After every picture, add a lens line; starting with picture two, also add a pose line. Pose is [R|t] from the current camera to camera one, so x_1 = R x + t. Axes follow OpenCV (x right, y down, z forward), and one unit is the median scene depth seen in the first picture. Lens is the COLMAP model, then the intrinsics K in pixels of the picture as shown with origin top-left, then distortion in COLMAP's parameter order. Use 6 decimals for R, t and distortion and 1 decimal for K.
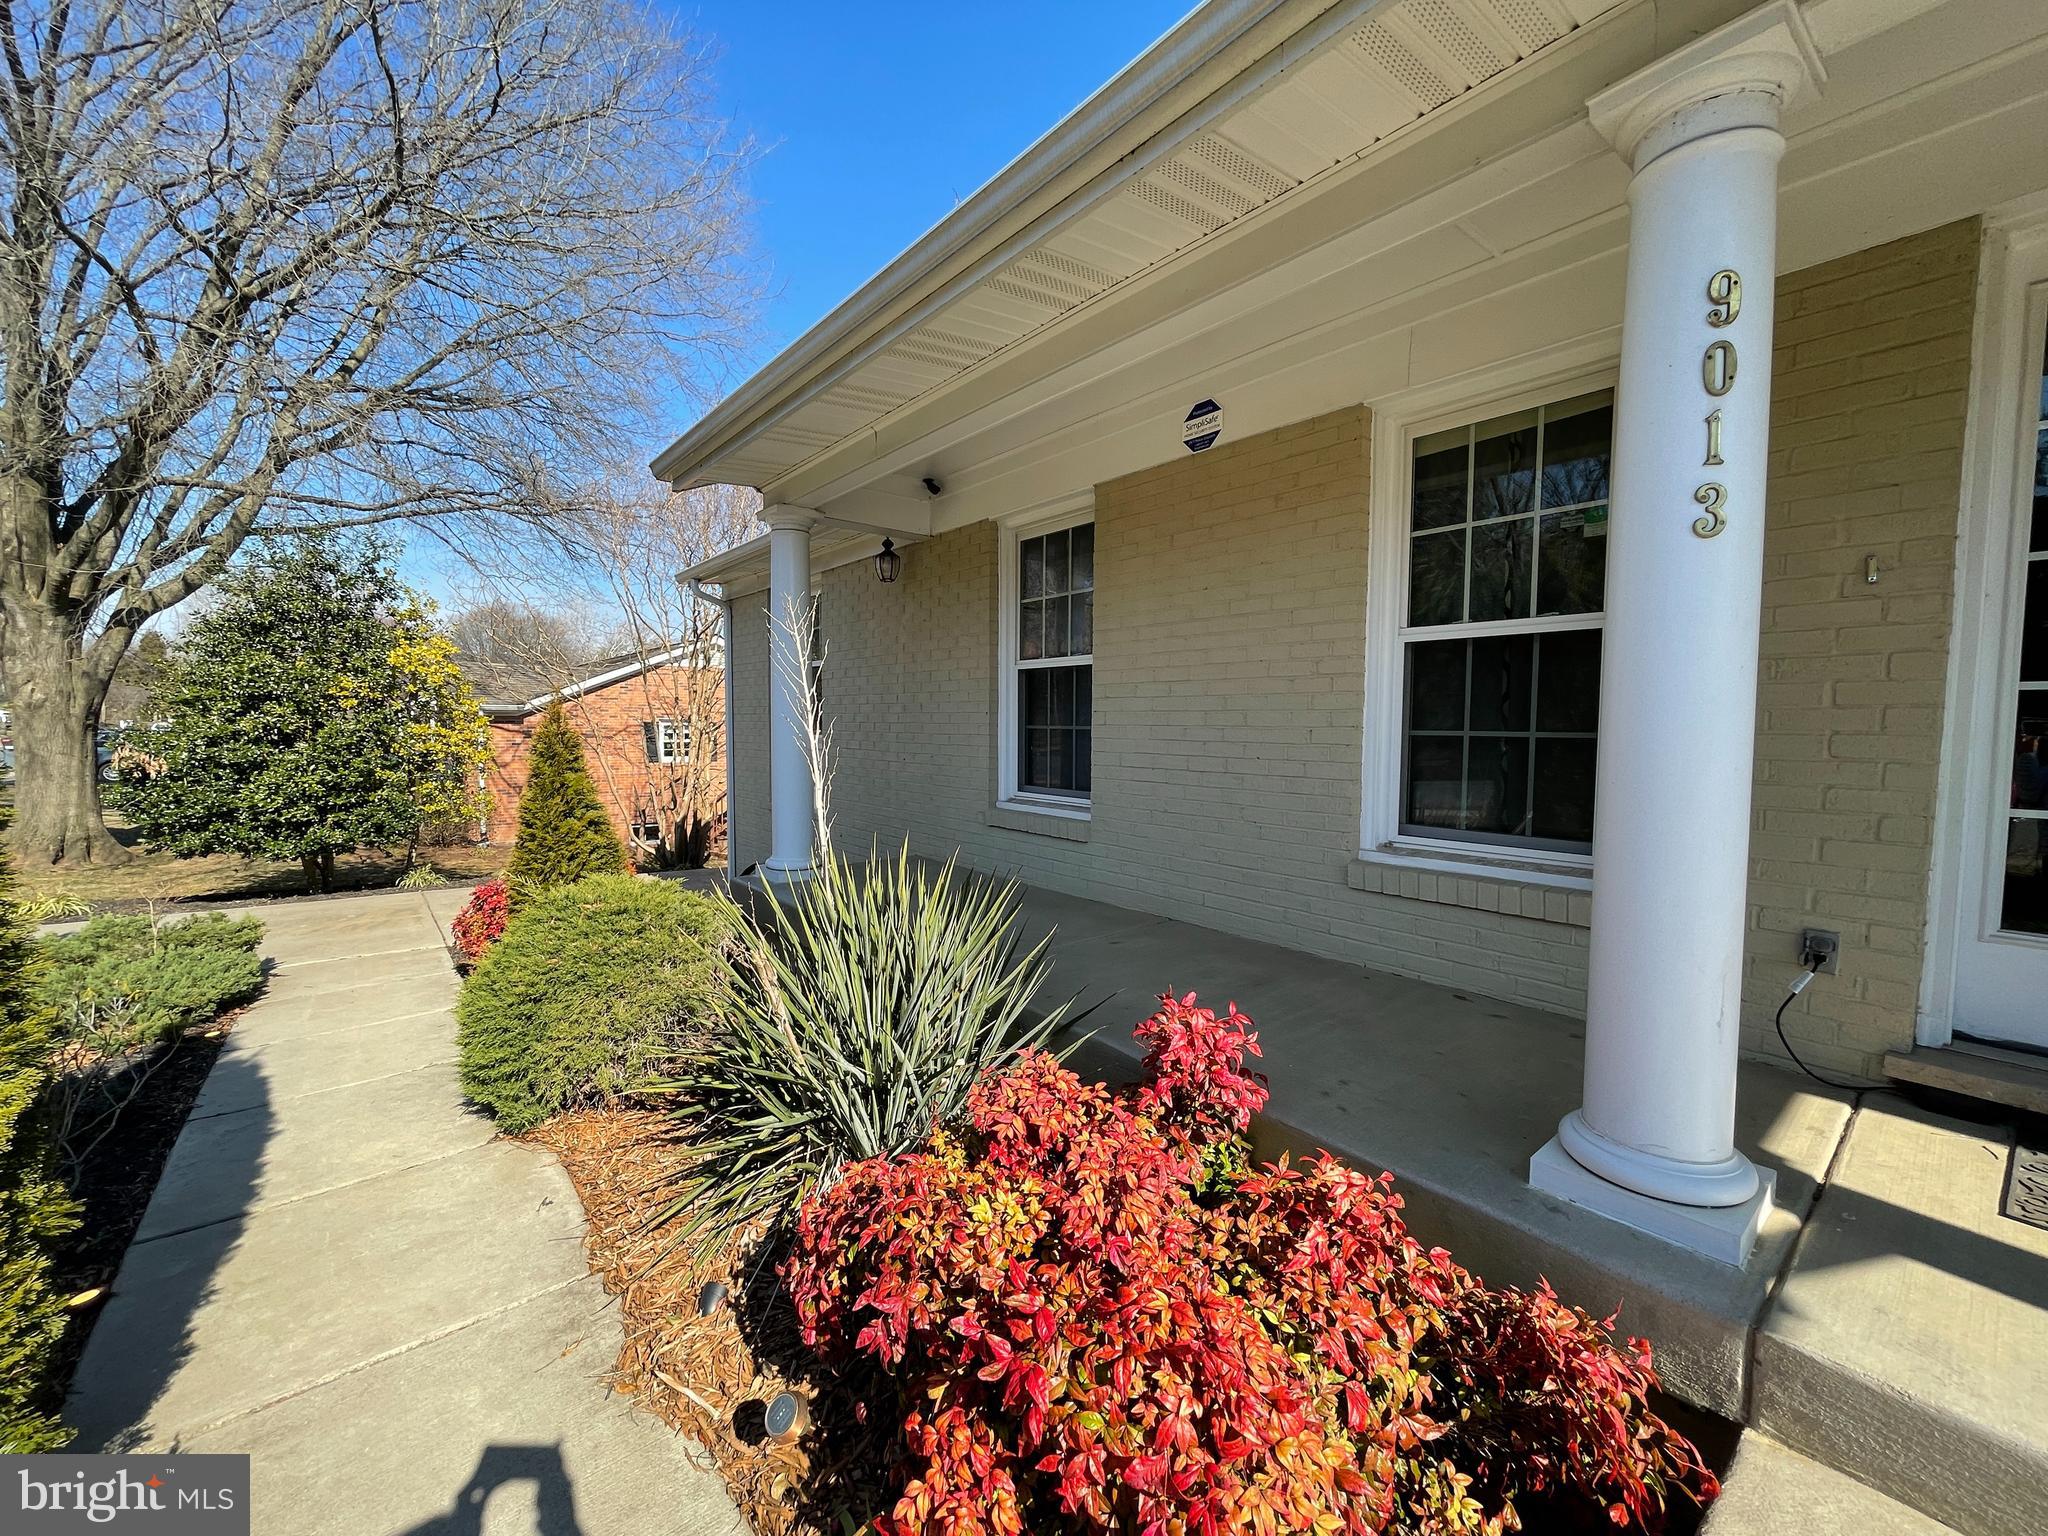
lens RADIAL K [[825.6, 0, 1016.4], [0, 825.6, 766.8], [0, 0, 1]] dist [-0.001549, -0.000664]
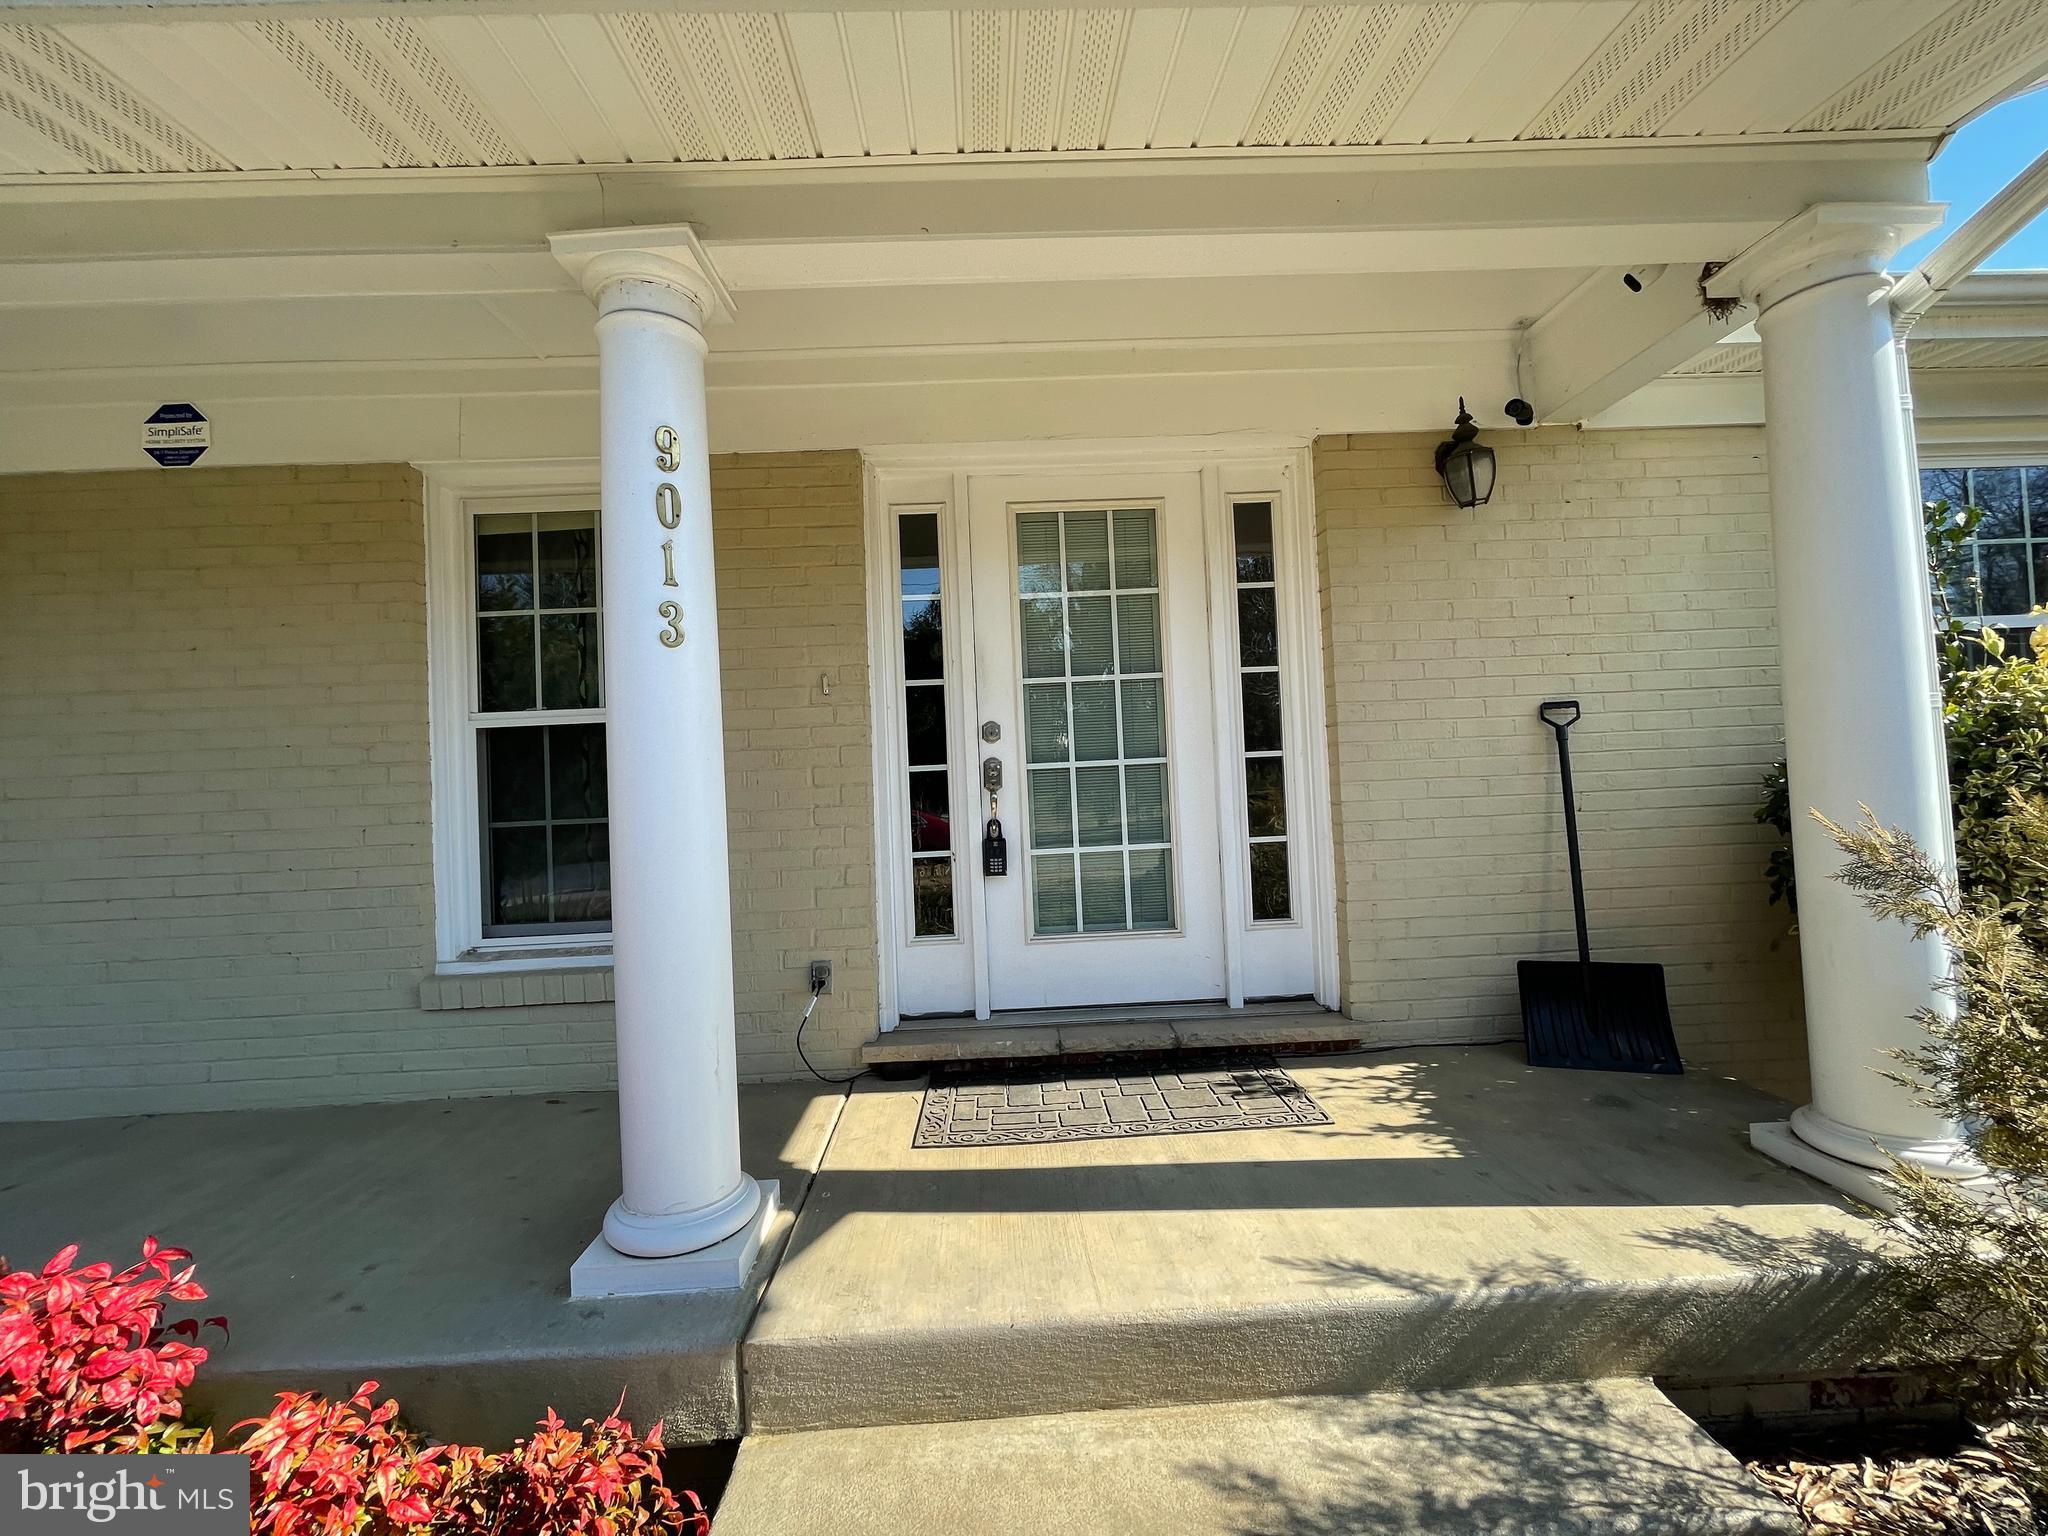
lens RADIAL K [[825.6, 0, 1010.6], [0, 825.6, 765.9], [0, 0, 1]] dist [-0.001549, -0.000664]
pose [[0.602319, -0.010055, 0.798192, 0.152895], [0.091185, 0.994242, -0.056284, -0.004286], [-0.793030, 0.106684, 0.599768, -0.037127]]
